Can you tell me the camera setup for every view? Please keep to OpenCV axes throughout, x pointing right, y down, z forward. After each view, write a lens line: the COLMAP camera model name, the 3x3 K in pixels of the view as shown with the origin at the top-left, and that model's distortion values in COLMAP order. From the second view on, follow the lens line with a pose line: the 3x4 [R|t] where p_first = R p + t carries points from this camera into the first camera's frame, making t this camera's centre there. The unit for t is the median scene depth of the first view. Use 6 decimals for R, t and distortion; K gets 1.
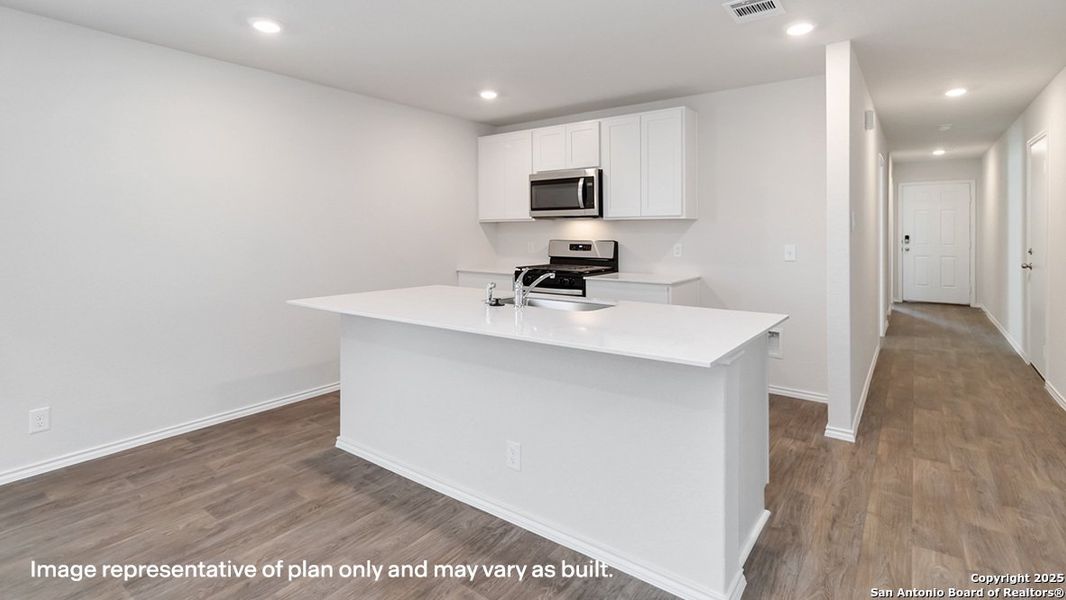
lens RADIAL K [[515.7, 0, 533.0], [0, 515.7, 257.7], [0, 0, 1]] dist [-0.001056, 0.000284]
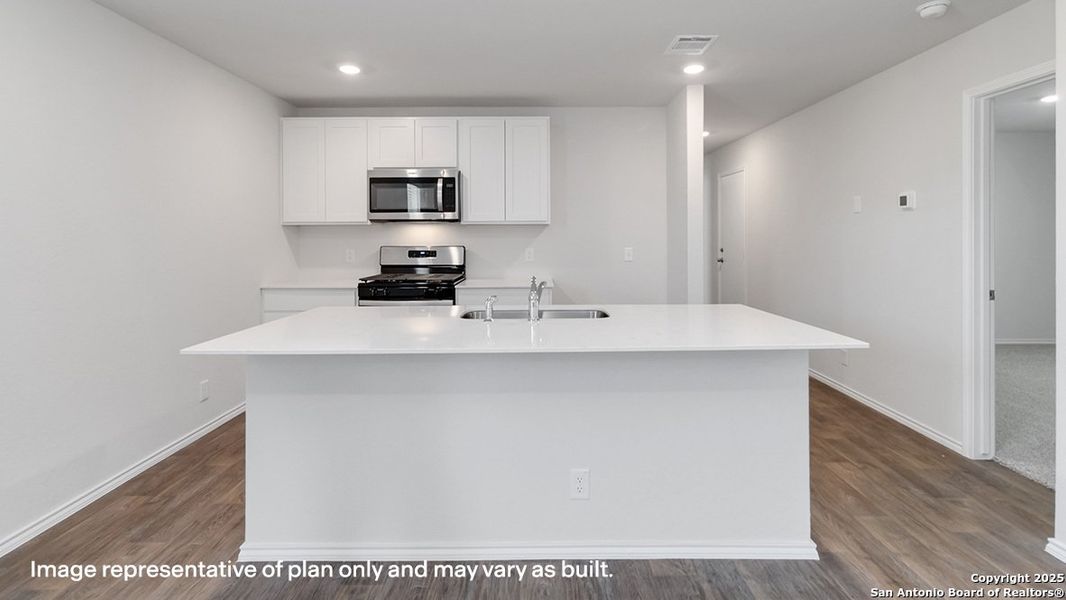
lens RADIAL K [[515.7, 0, 533.0], [0, 515.7, 257.7], [0, 0, 1]] dist [-0.001056, 0.000284]
pose [[0.796738, -0.026664, 0.603737, -0.330029], [0.033036, 0.999454, 0.000544, -0.007981], [-0.603422, 0.019511, 0.797183, 0.166573]]
